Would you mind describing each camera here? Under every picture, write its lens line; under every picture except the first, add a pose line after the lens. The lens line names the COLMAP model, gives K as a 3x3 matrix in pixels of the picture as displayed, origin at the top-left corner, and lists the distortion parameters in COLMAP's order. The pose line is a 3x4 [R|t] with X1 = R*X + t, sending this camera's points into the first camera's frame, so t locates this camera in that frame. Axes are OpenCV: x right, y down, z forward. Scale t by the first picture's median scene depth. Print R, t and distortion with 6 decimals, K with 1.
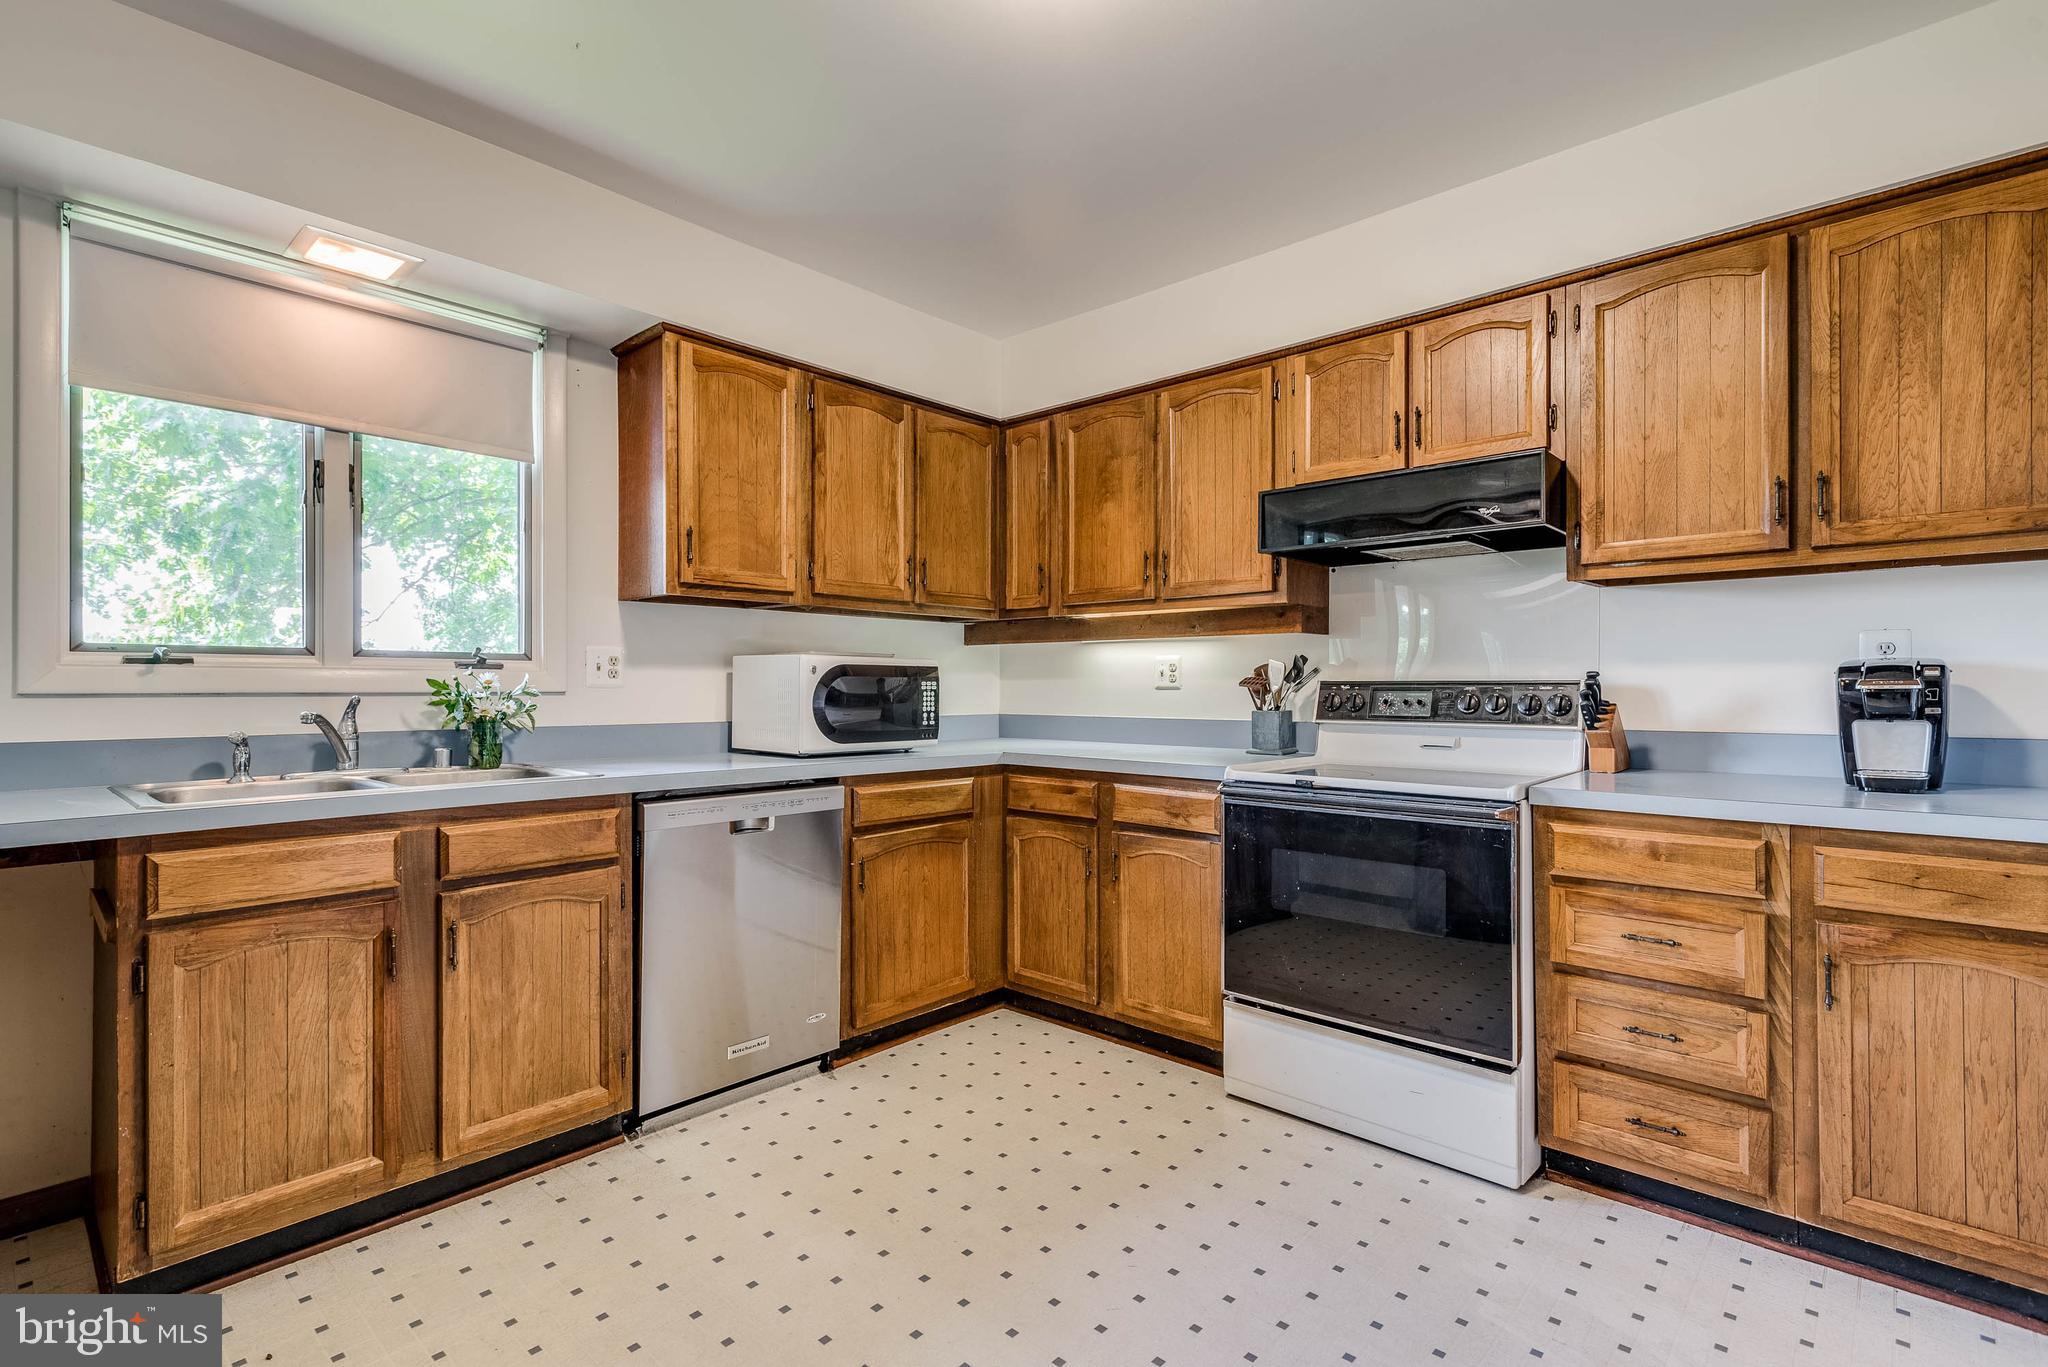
lens RADIAL K [[969.3, 0, 1024.0], [0, 969.3, 683.5], [0, 0, 1]] dist [0.009985, -0.000979]
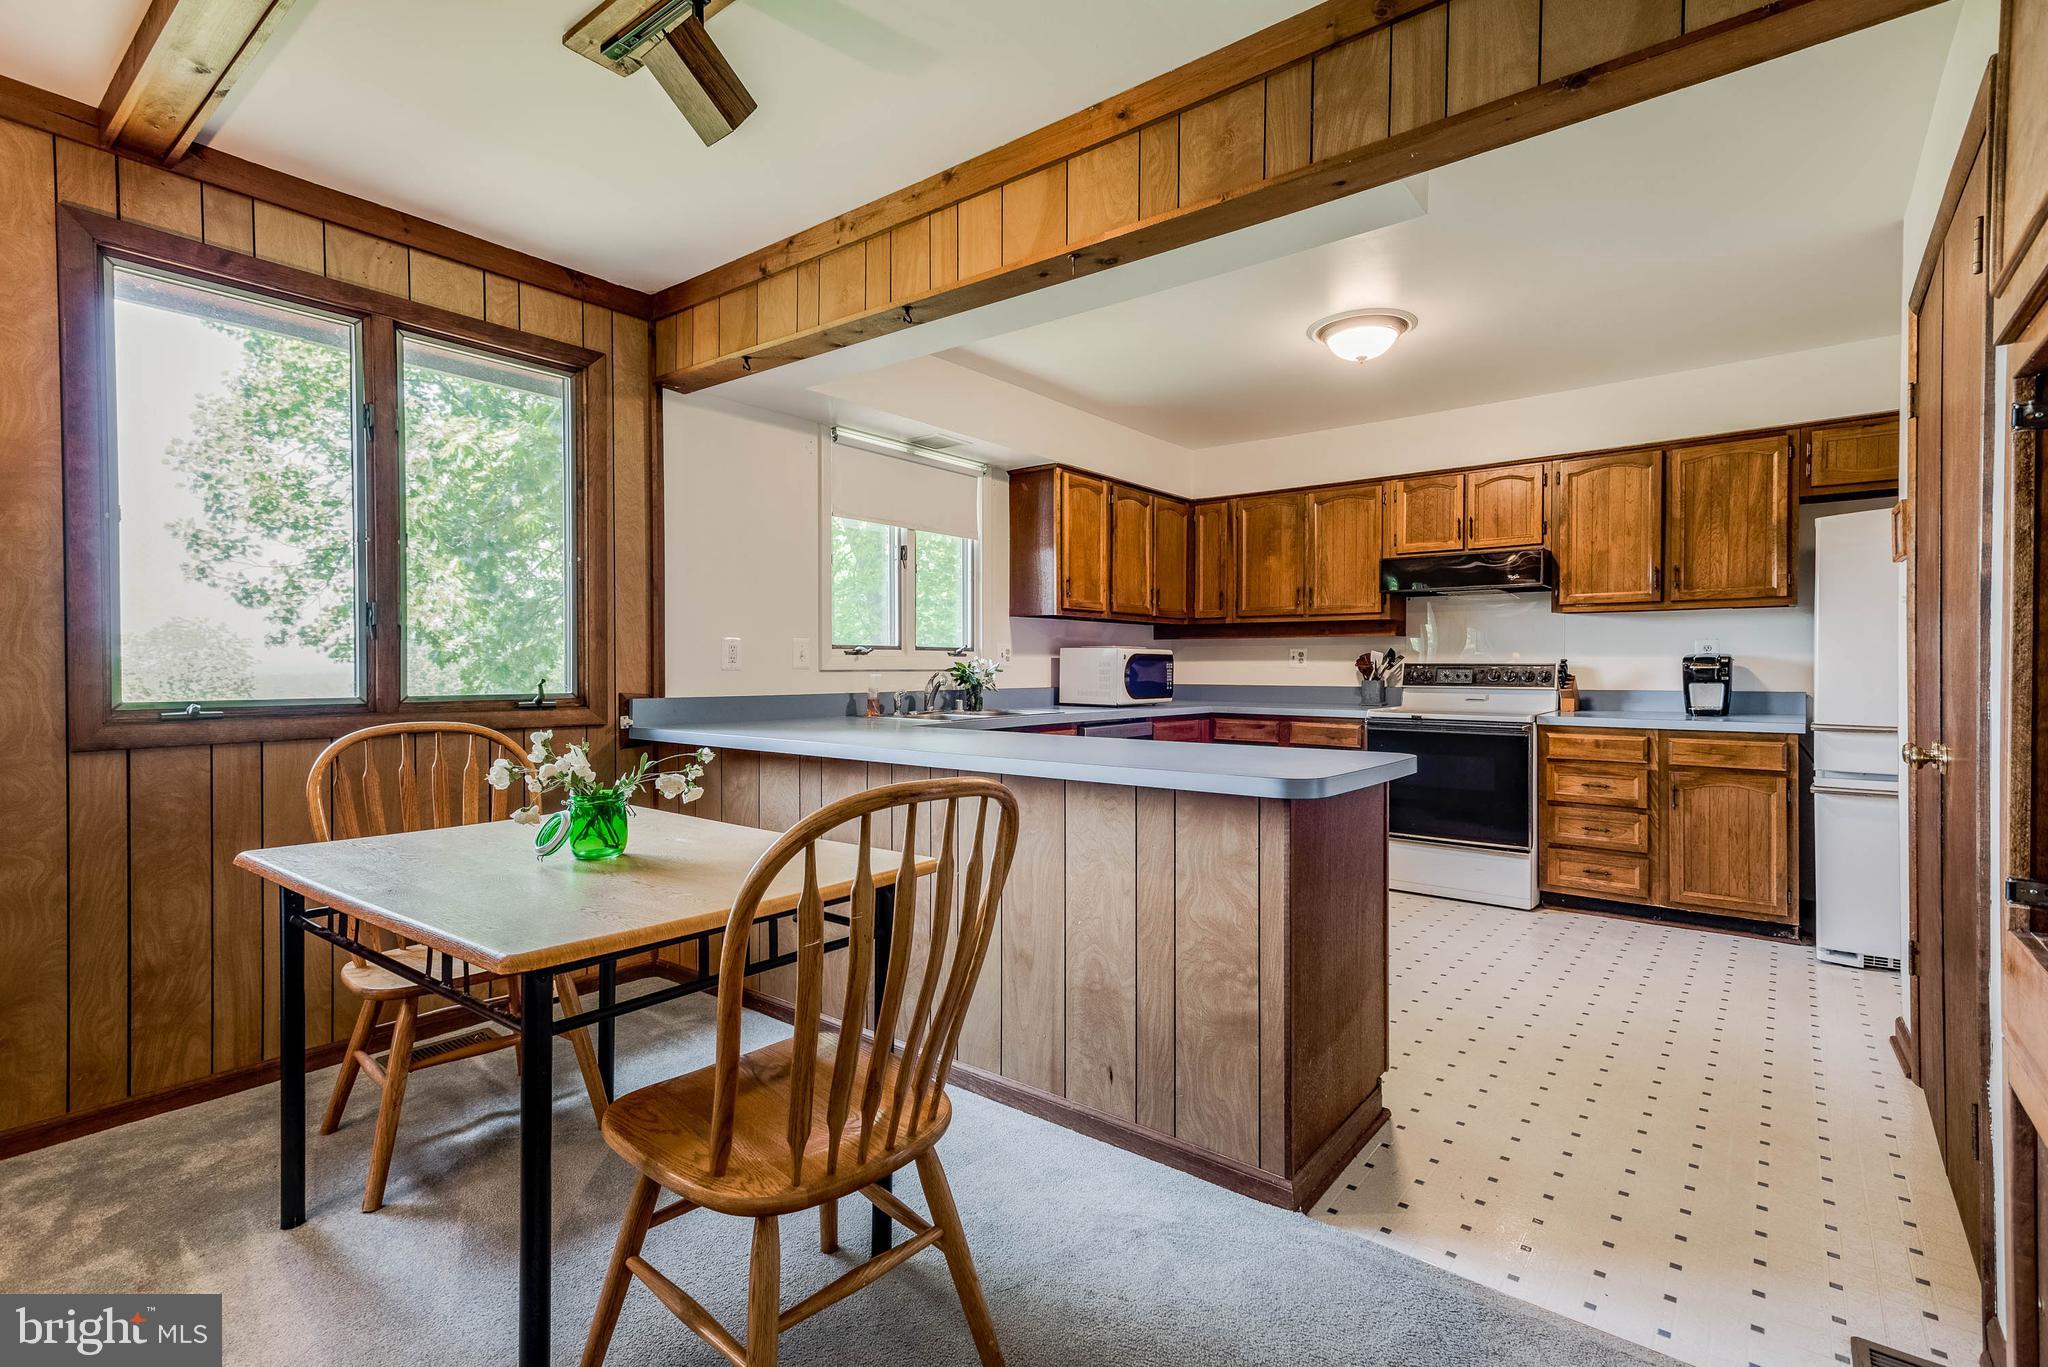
lens RADIAL K [[951.0, 0, 1021.9], [0, 951.0, 674.3], [0, 0, 1]] dist [0.036892, 0.000457]
pose [[0.997903, 0.000297, 0.064725, -0.628678], [-0.001133, 0.999916, 0.012883, -0.005405], [-0.064716, -0.012929, 0.997820, -0.861219]]
